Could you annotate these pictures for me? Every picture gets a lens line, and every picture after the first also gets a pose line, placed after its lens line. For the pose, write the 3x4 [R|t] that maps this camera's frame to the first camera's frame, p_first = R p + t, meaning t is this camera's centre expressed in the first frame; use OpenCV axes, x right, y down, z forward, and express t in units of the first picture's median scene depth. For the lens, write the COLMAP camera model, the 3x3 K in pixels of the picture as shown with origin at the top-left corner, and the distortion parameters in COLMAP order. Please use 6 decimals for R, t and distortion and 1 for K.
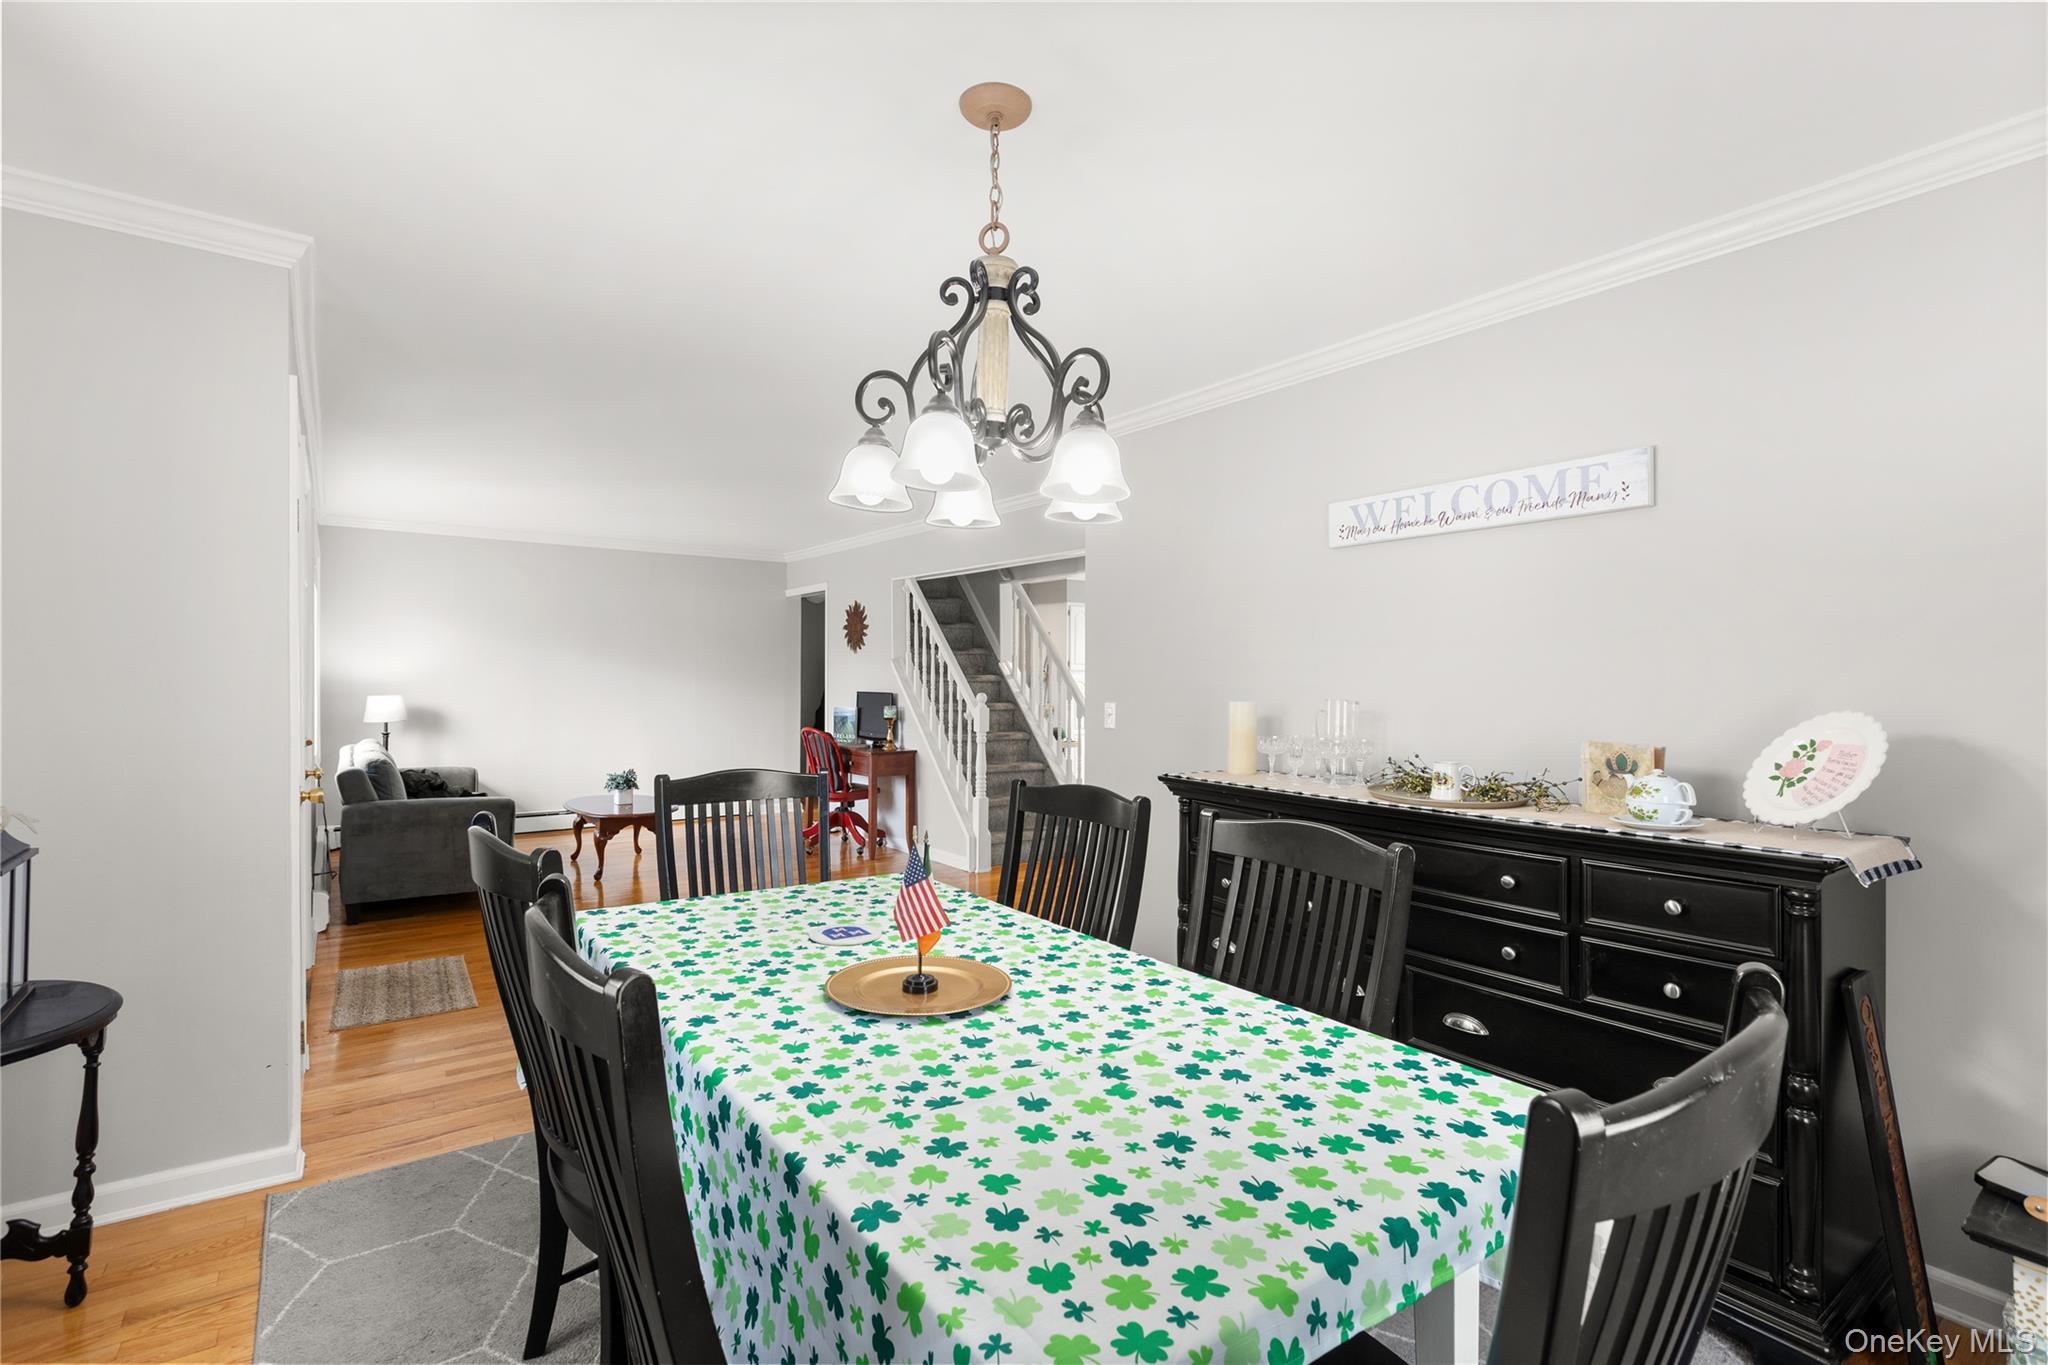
lens RADIAL K [[932.7, 0, 1018.1], [0, 932.7, 673.6], [0, 0, 1]] dist [0.002490, -0.000113]
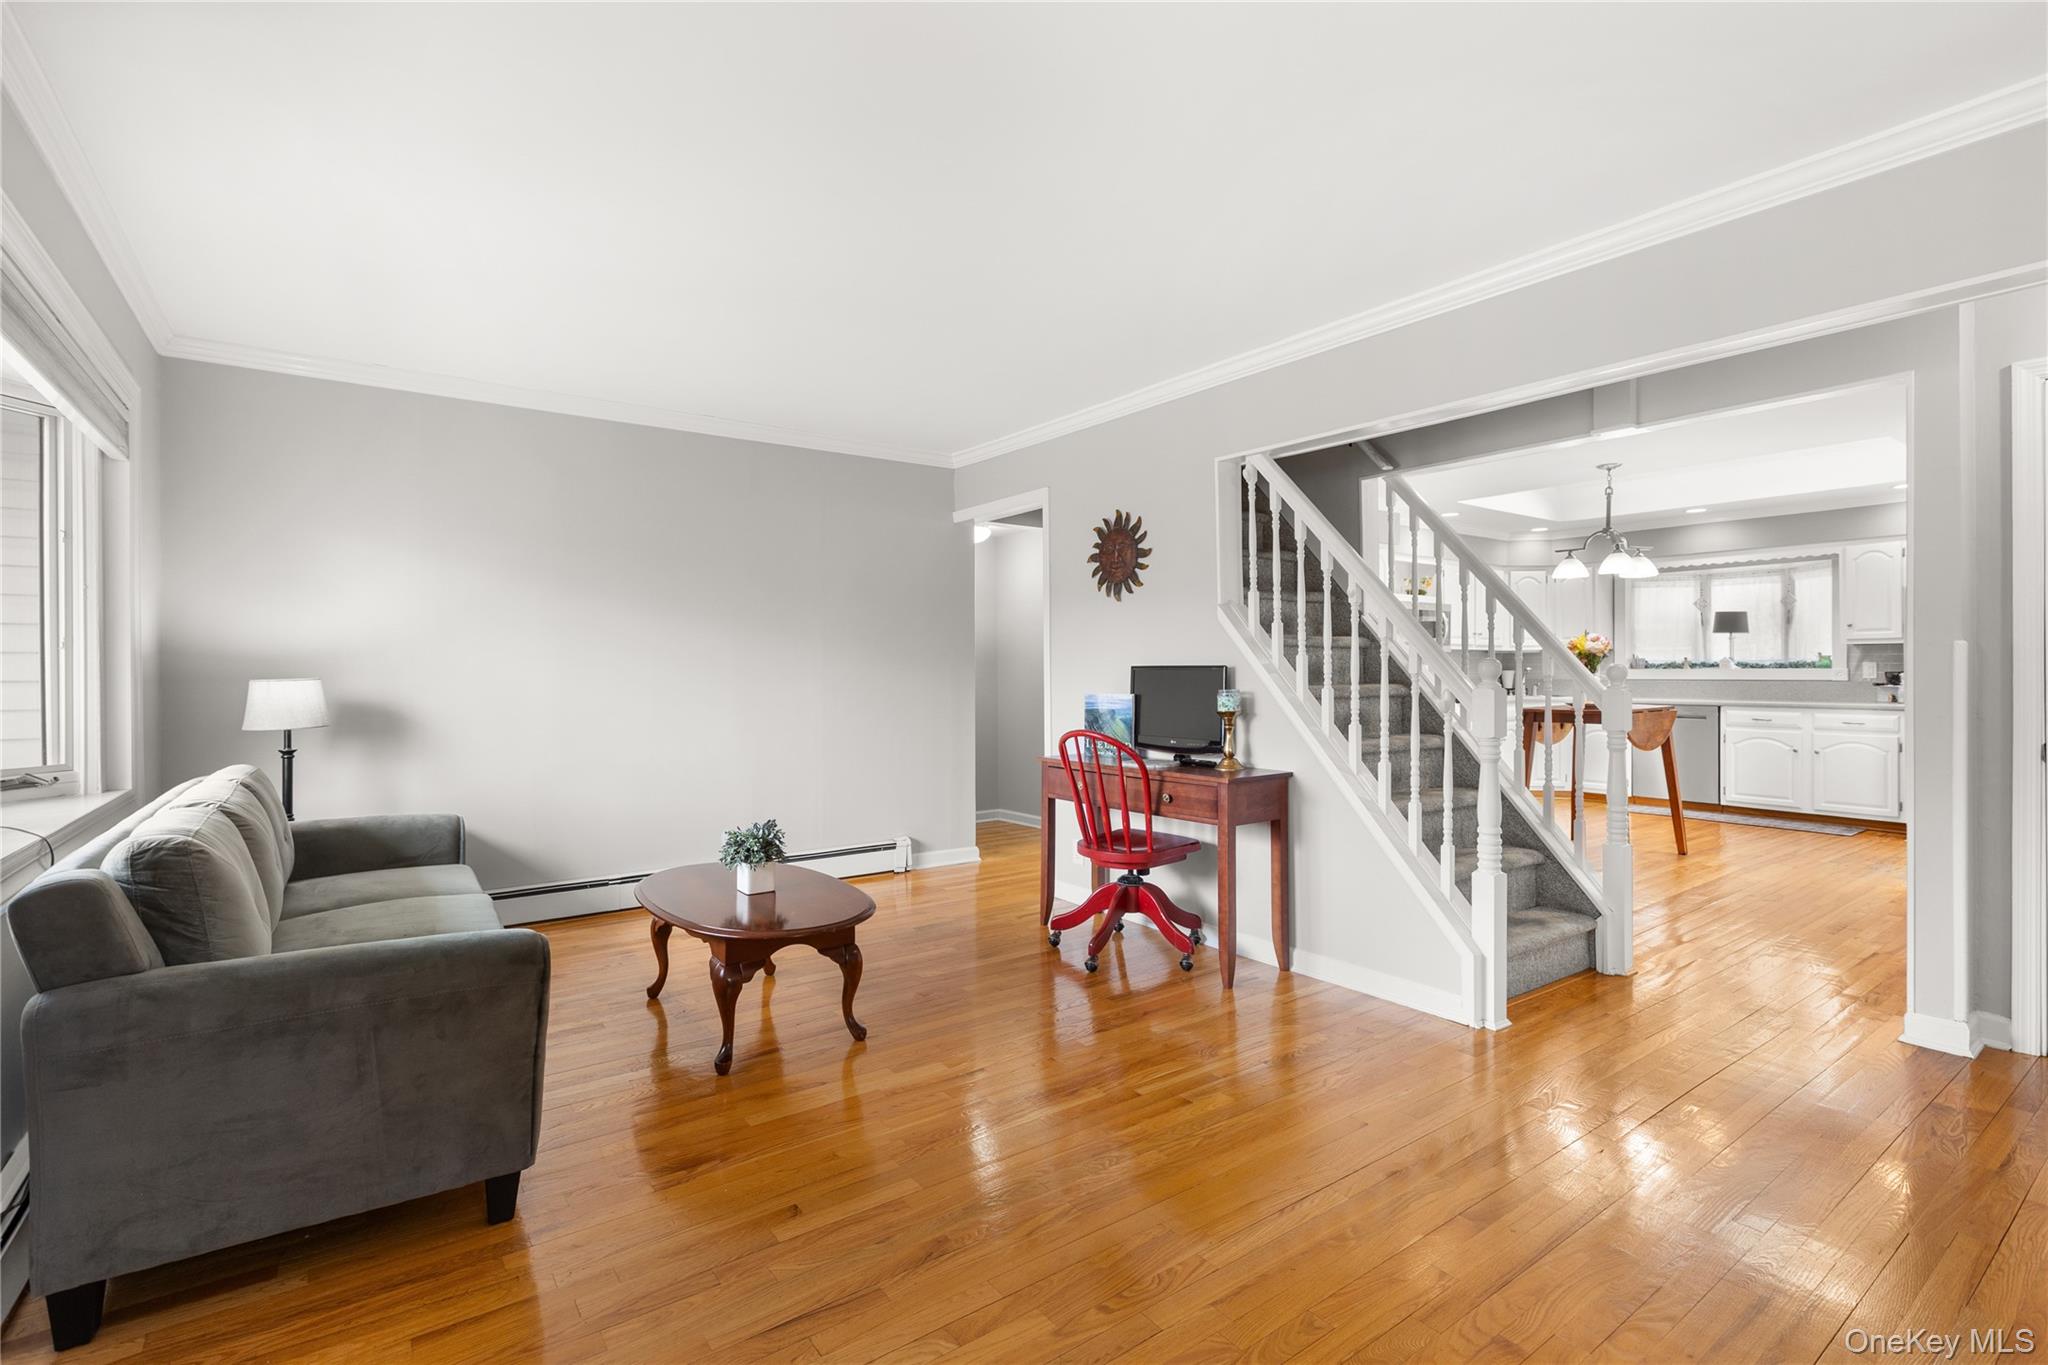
lens RADIAL K [[932.7, 0, 1018.1], [0, 932.7, 673.6], [0, 0, 1]] dist [0.002490, -0.000113]
pose [[0.999952, -0.009718, 0.001034, -0.263300], [0.009713, 0.999942, 0.004652, 0.021957], [-0.001079, -0.004642, 0.999989, 0.469711]]
